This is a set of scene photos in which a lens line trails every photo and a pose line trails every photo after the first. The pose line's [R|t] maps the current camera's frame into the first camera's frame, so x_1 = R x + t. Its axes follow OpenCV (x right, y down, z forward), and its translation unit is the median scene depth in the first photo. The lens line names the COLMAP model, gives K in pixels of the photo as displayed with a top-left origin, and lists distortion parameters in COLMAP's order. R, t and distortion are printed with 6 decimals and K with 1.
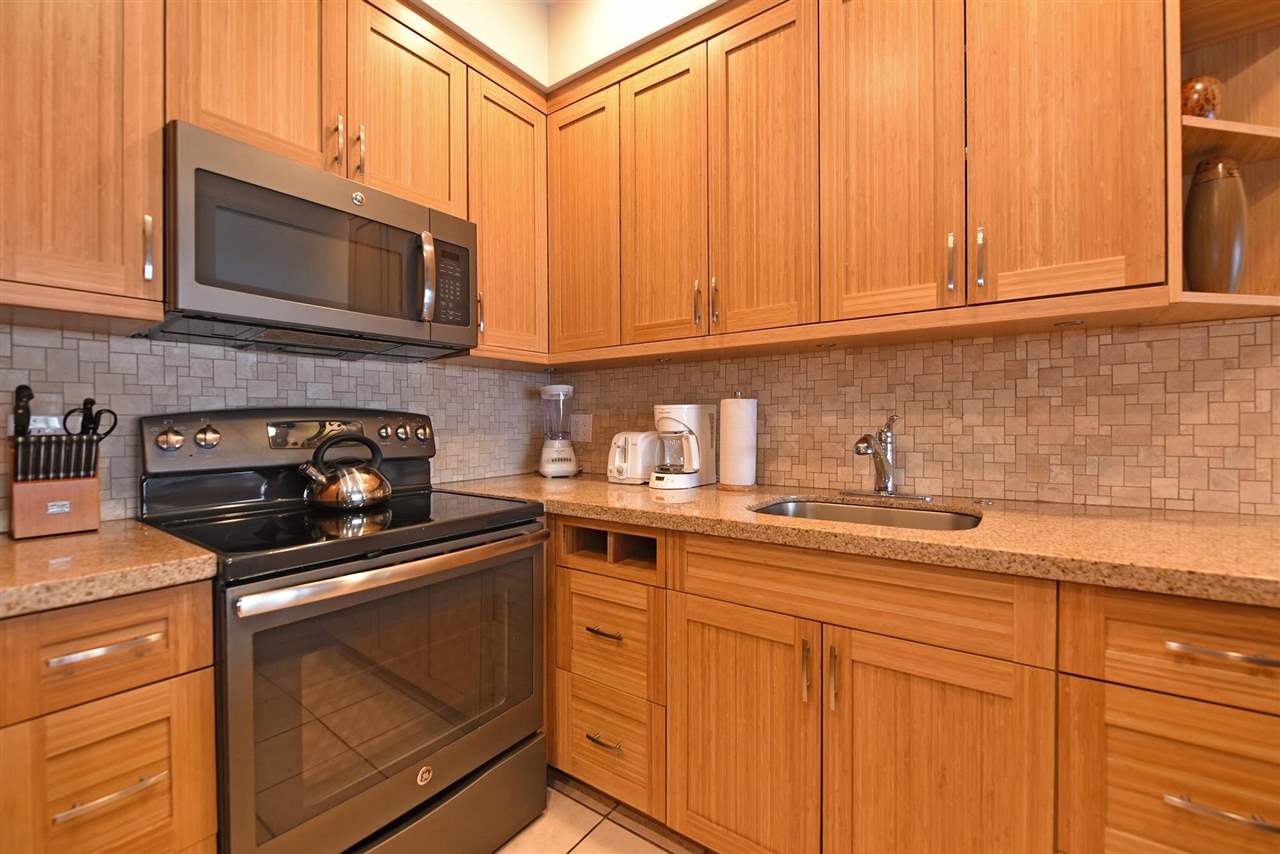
lens RADIAL K [[573.3, 0, 640.9], [0, 573.3, 431.9], [0, 0, 1]] dist [-0.009051, -0.000602]
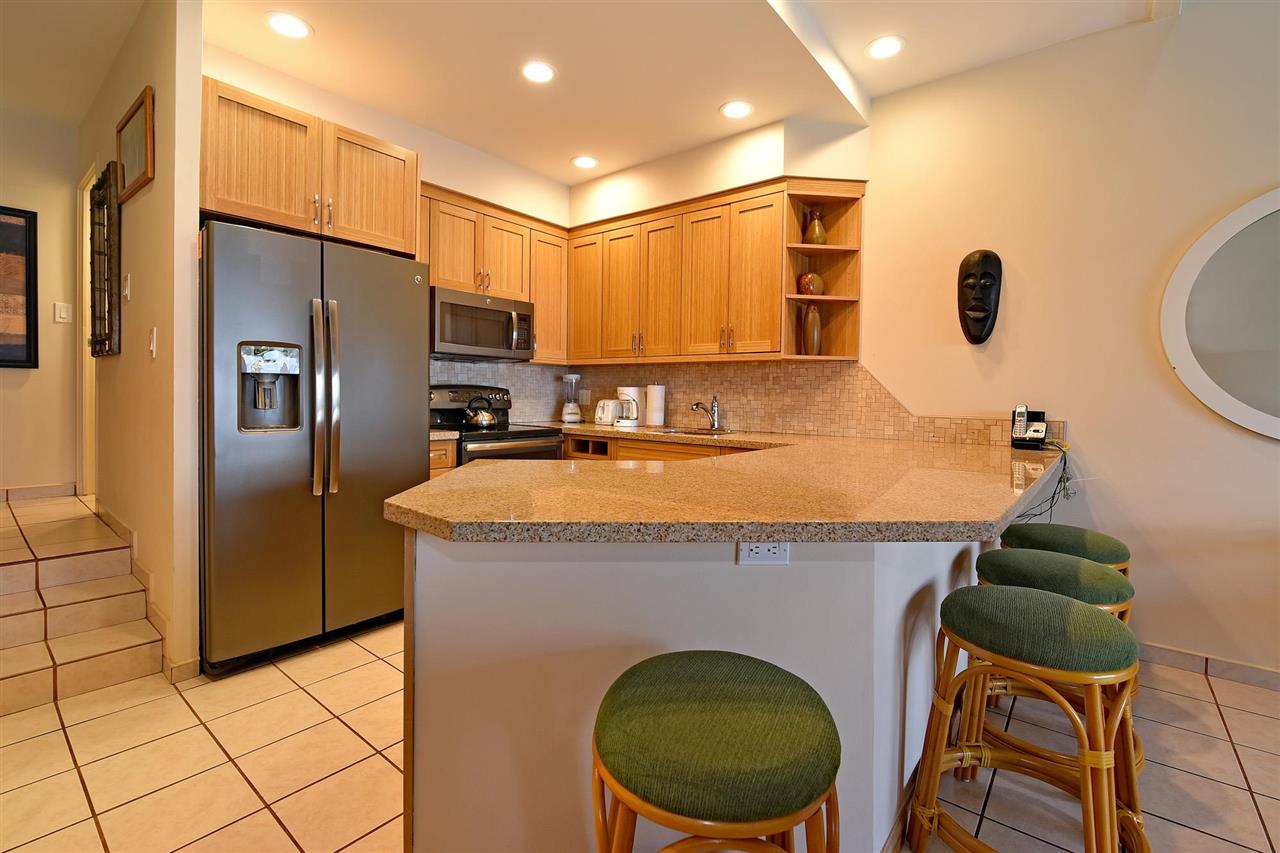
lens RADIAL K [[557.1, 0, 697.9], [0, 557.1, 419.9], [0, 0, 1]] dist [0.001223, 0.000062]
pose [[0.997935, 0.023664, 0.059709, 0.238984], [-0.025206, 0.999364, 0.025206, 0.017464], [-0.059074, -0.026659, 0.997898, -1.263429]]
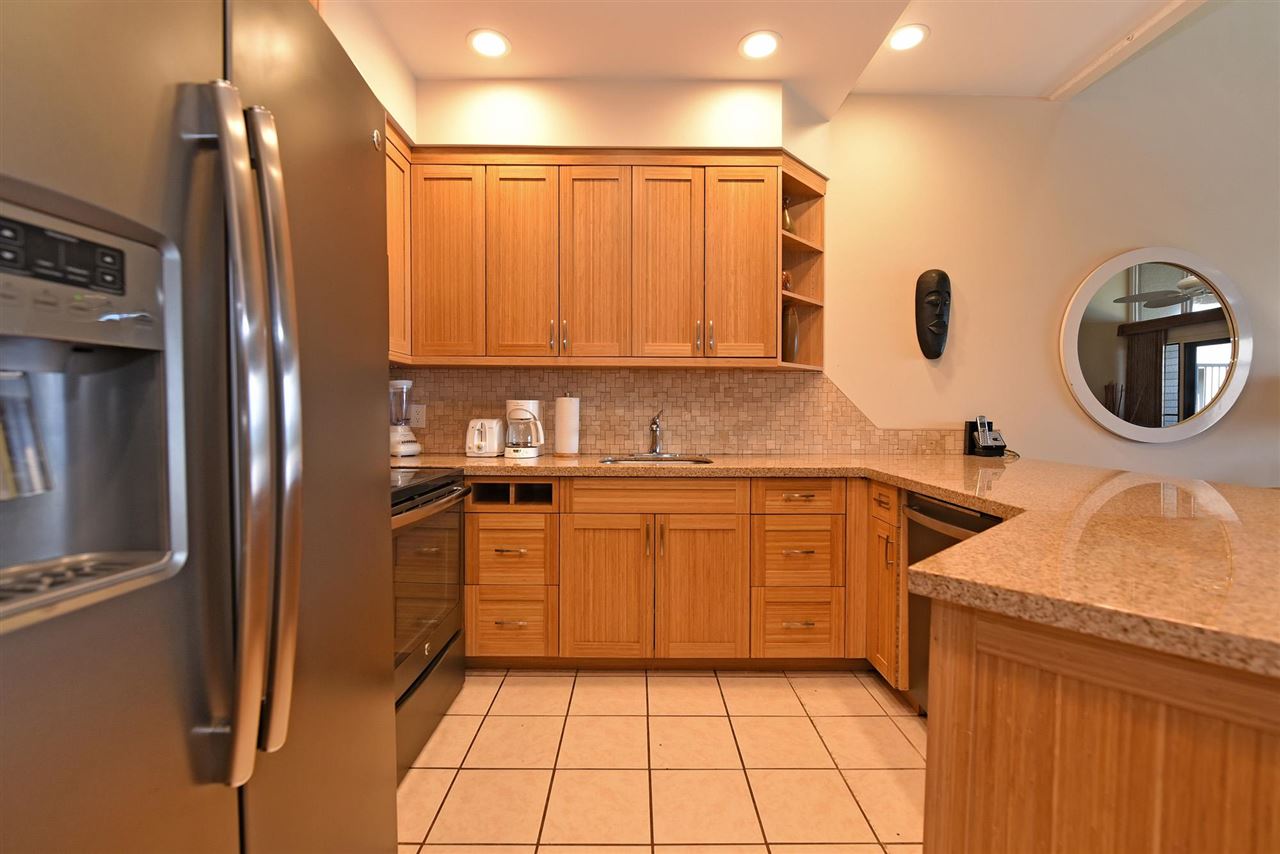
lens RADIAL K [[537.7, 0, 709.2], [0, 537.7, 427.9], [0, 0, 1]] dist [-0.000651, -0.000055]
pose [[0.769025, -0.006344, 0.639188, -0.534018], [0.000065, 0.999952, 0.009846, 0.011274], [-0.639219, -0.007531, 0.768988, -0.406986]]
